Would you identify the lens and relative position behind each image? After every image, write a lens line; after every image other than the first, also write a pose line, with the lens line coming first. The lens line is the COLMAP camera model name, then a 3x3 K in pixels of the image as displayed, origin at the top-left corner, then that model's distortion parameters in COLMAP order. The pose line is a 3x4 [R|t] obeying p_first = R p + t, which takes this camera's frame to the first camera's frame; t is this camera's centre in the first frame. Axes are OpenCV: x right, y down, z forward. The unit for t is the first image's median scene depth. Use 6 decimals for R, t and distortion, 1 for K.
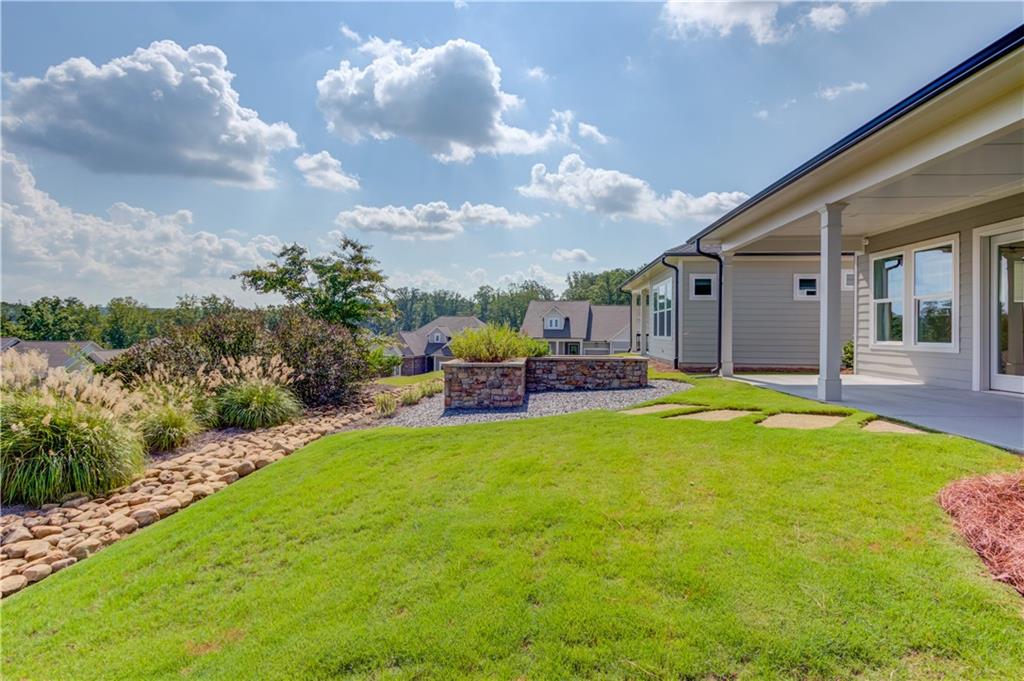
lens RADIAL K [[545.3, 0, 512.0], [0, 545.3, 340.5], [0, 0, 1]] dist [0.002086, 0.001042]
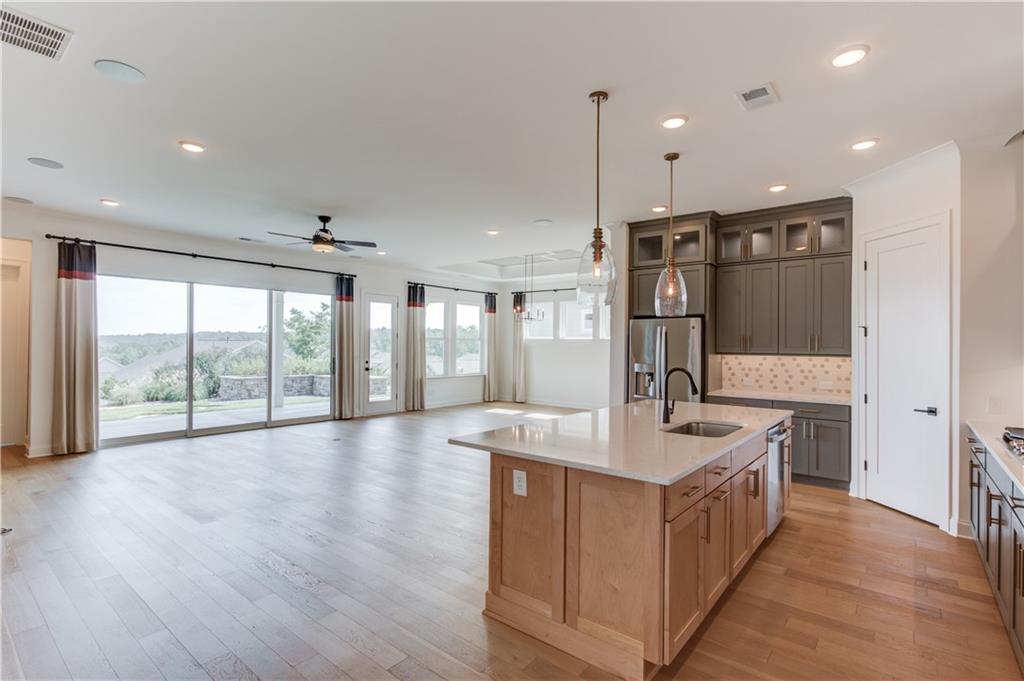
lens RADIAL K [[492.5, 0, 509.9], [0, 492.5, 343.1], [0, 0, 1]] dist [-0.000362, 0.000499]
pose [[0.800548, -0.003078, -0.599261, 1.409701], [-0.012093, 0.999700, -0.021289, -0.041692], [0.599147, 0.024290, 0.800270, 0.156611]]
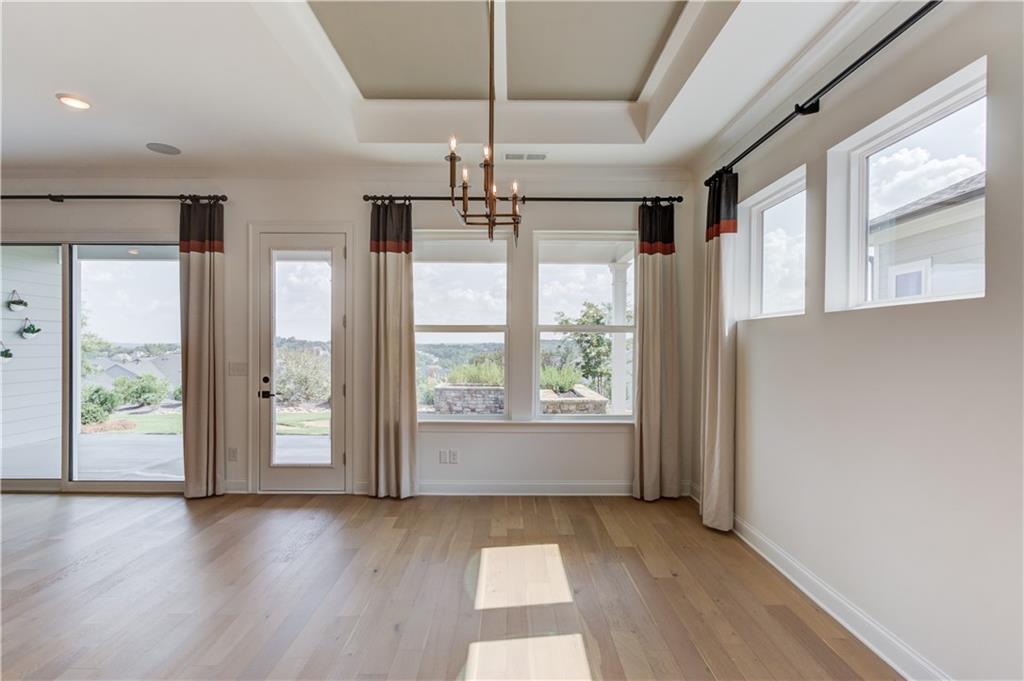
lens RADIAL K [[492.5, 0, 509.9], [0, 492.5, 343.1], [0, 0, 1]] dist [-0.000362, 0.000499]
pose [[0.039743, -0.010878, -0.999151, 1.096357], [-0.019371, 0.999744, -0.011655, -0.053037], [0.999022, 0.019818, 0.039522, 0.905042]]
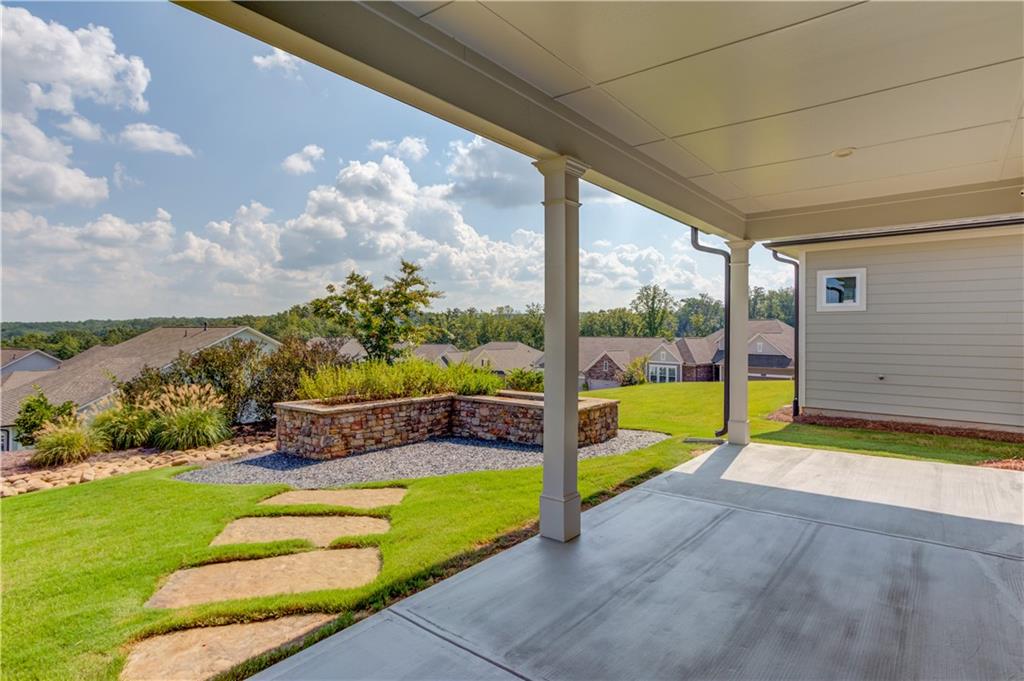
lens RADIAL K [[545.3, 0, 512.0], [0, 545.3, 340.5], [0, 0, 1]] dist [0.002086, 0.001042]
pose [[0.815078, 0.005190, -0.579328, 0.580524], [-0.006933, 0.999976, -0.000795, -0.052128], [0.579310, 0.004664, 0.815094, 0.379805]]
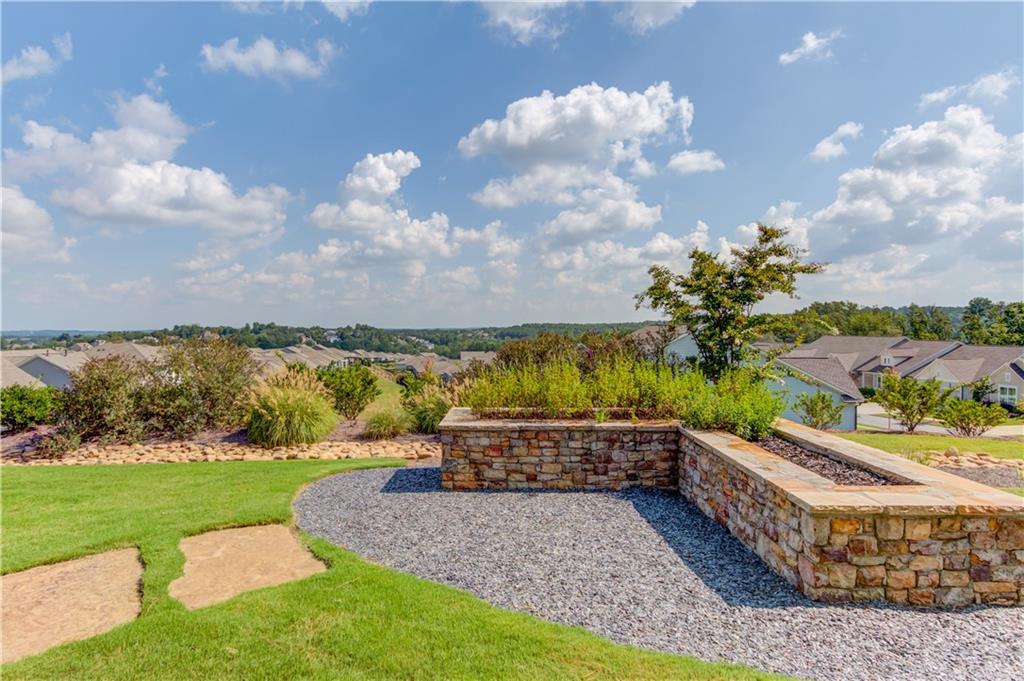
lens RADIAL K [[538.0, 0, 509.6], [0, 538.0, 327.1], [0, 0, 1]] dist [0.012402, 0.000307]
pose [[0.035467, -0.012220, -0.999296, 0.516924], [-0.012265, 0.999845, -0.012662, -0.051144], [0.999296, 0.012705, 0.035311, 0.830151]]
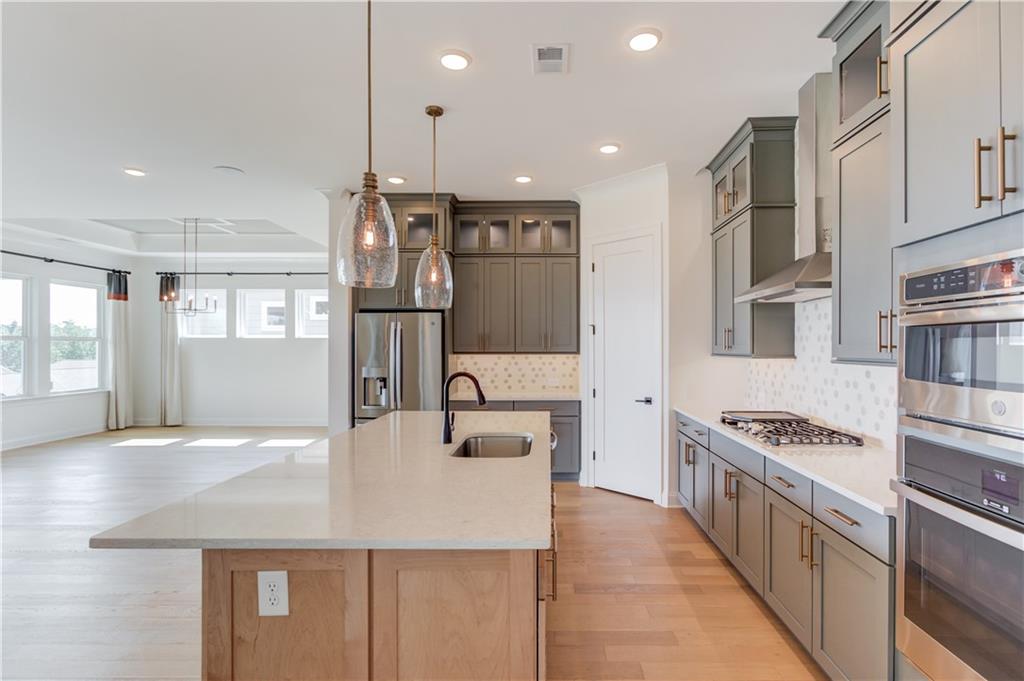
lens RADIAL K [[516.2, 0, 547.2], [0, 516.2, 347.3], [0, 0, 1]] dist [-0.011552, 0.001113]
pose [[0.999432, -0.009822, 0.032237, 1.342833], [0.010259, 0.999857, -0.013410, -0.042508], [-0.032100, 0.013733, 0.999390, 0.209135]]
